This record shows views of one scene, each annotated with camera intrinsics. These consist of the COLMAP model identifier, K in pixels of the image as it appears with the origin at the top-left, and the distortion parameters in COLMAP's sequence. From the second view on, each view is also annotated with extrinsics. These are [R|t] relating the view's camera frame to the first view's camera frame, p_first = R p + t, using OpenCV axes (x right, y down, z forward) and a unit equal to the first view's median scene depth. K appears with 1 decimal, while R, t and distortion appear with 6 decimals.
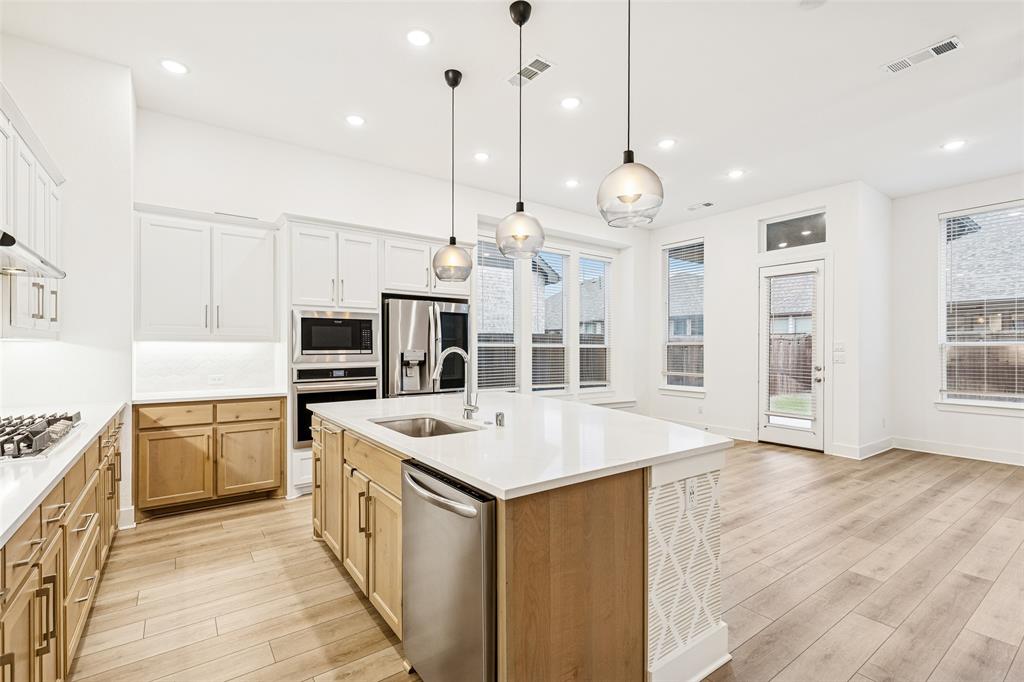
lens RADIAL K [[459.8, 0, 512.8], [0, 459.8, 348.5], [0, 0, 1]] dist [0.010674, -0.002782]
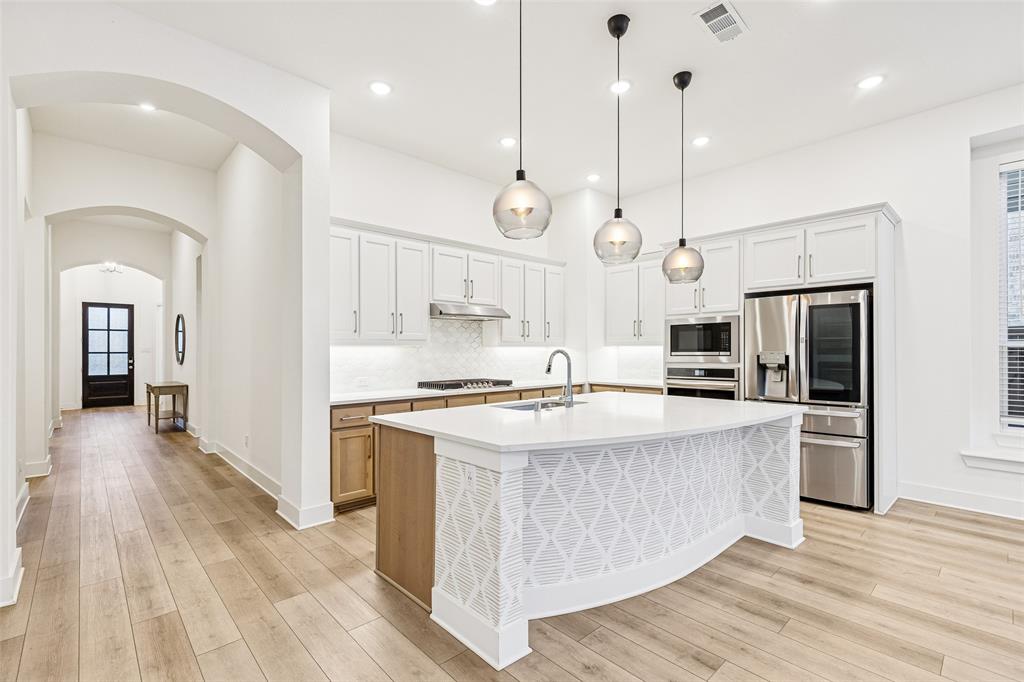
lens RADIAL K [[459.8, 0, 519.9], [0, 459.8, 347.5], [0, 0, 1]] dist [0.010674, -0.002782]
pose [[0.130073, -0.009787, -0.991456, 0.529657], [0.001769, 0.999952, -0.009639, 0.001916], [0.991503, -0.000500, 0.130084, 0.338762]]
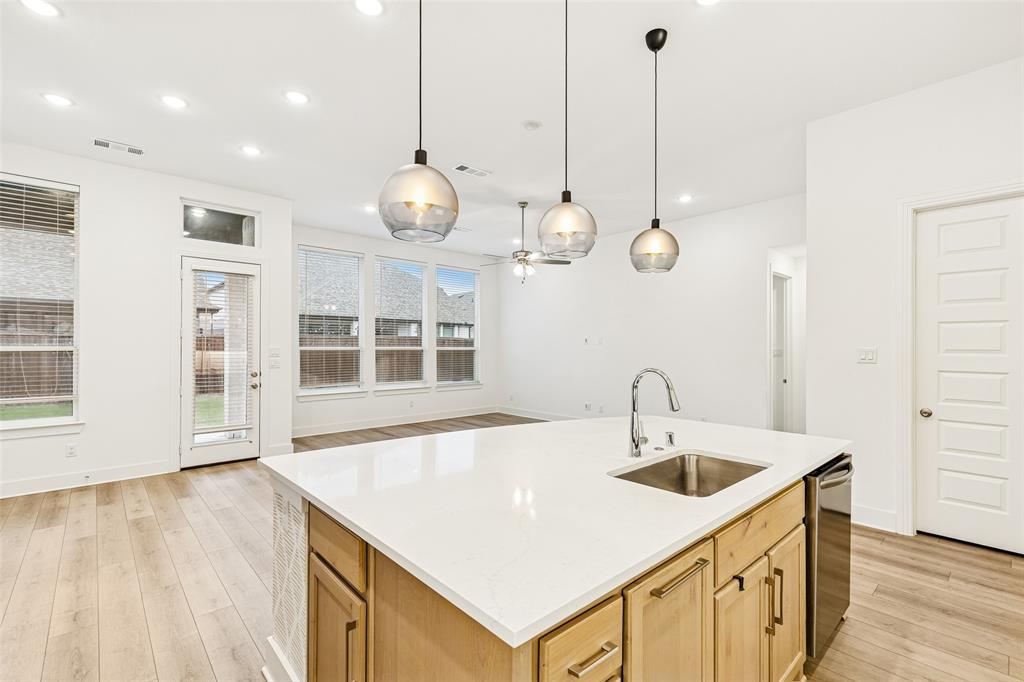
lens RADIAL K [[459.8, 0, 513.7], [0, 459.8, 337.3], [0, 0, 1]] dist [0.010674, -0.002782]
pose [[-0.115111, 0.022681, 0.993094, -0.414431], [0.008727, 0.999724, -0.021821, -0.009402], [-0.993314, 0.006155, -0.115277, 0.625578]]
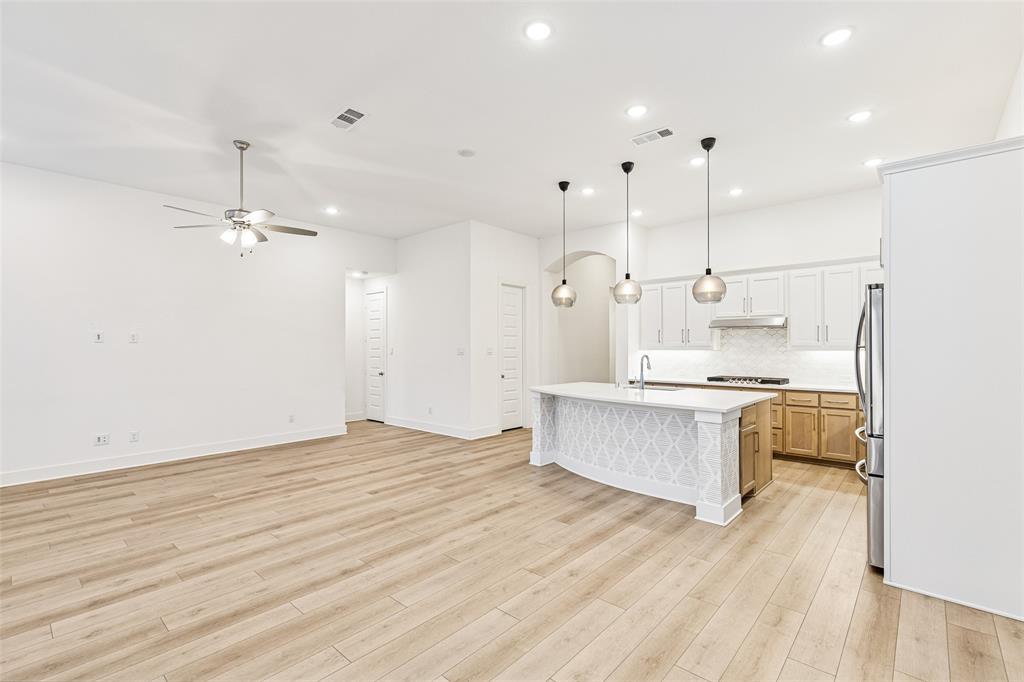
lens RADIAL K [[459.8, 0, 518.3], [0, 459.8, 343.7], [0, 0, 1]] dist [0.010674, -0.002782]
pose [[-0.975460, -0.003893, -0.220141, 0.427309], [-0.002393, 0.999972, -0.007080, -0.017124], [0.220162, -0.006379, -0.975442, 1.377400]]
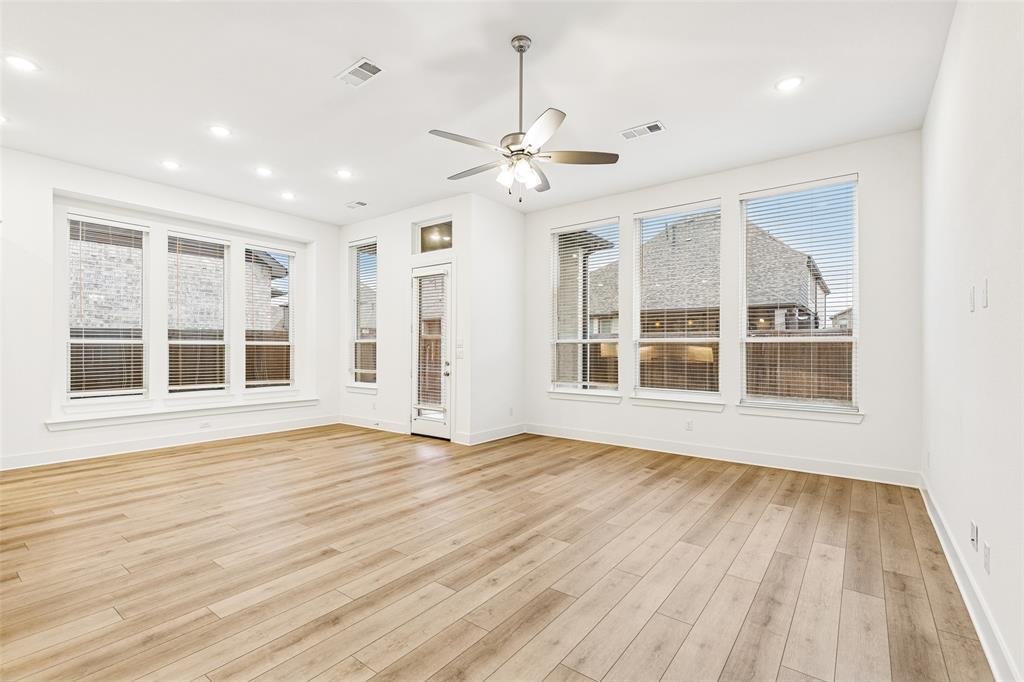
lens RADIAL K [[459.8, 0, 515.9], [0, 459.8, 346.1], [0, 0, 1]] dist [0.010674, -0.002782]
pose [[0.955240, -0.000509, 0.295833, 0.548305], [0.001845, 0.999989, -0.004234, 0.008266], [-0.295827, 0.004590, 0.955230, -0.085150]]
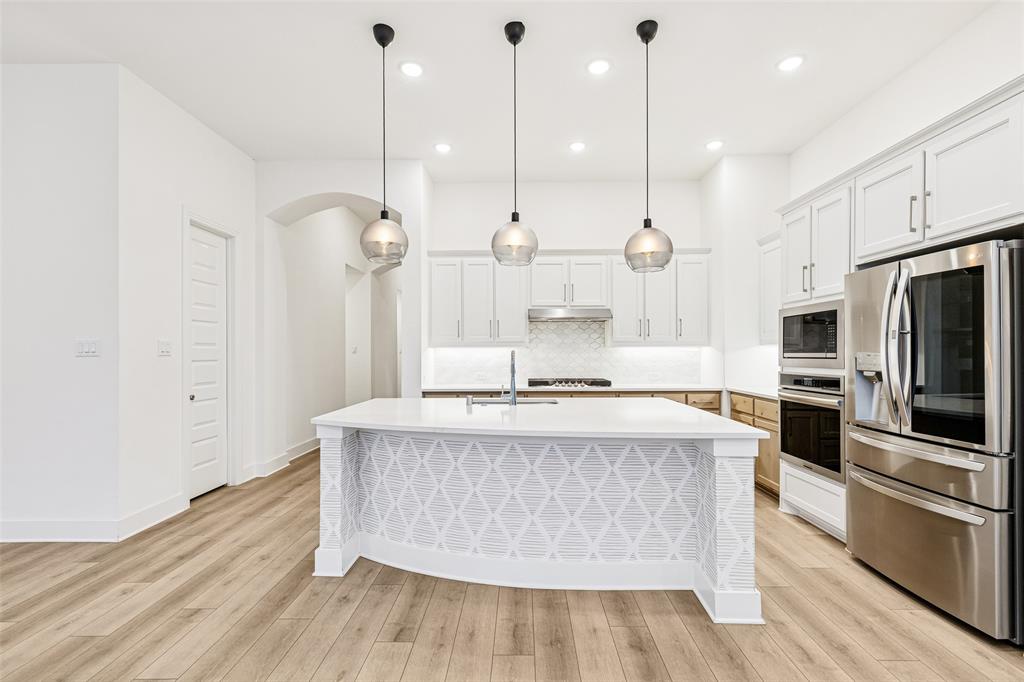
lens RADIAL K [[459.8, 0, 518.8], [0, 459.8, 348.6], [0, 0, 1]] dist [0.010674, -0.002782]
pose [[-0.594063, -0.005129, -0.804403, 0.448237], [0.000934, 0.999975, -0.007066, 0.000878], [0.804418, -0.004949, -0.594043, 0.852697]]
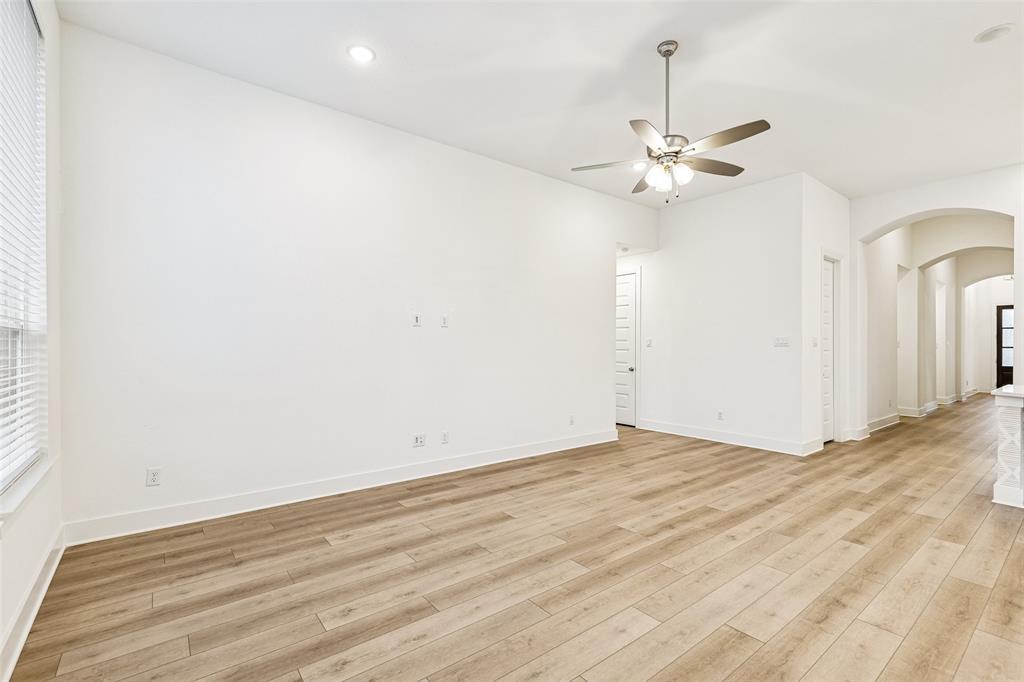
lens RADIAL K [[459.8, 0, 515.4], [0, 459.8, 343.9], [0, 0, 1]] dist [0.010674, -0.002782]
pose [[-0.998981, -0.008012, -0.044423, 0.946955], [-0.007881, 0.999964, -0.003120, 0.008933], [0.044447, -0.002767, -0.999008, 1.055577]]
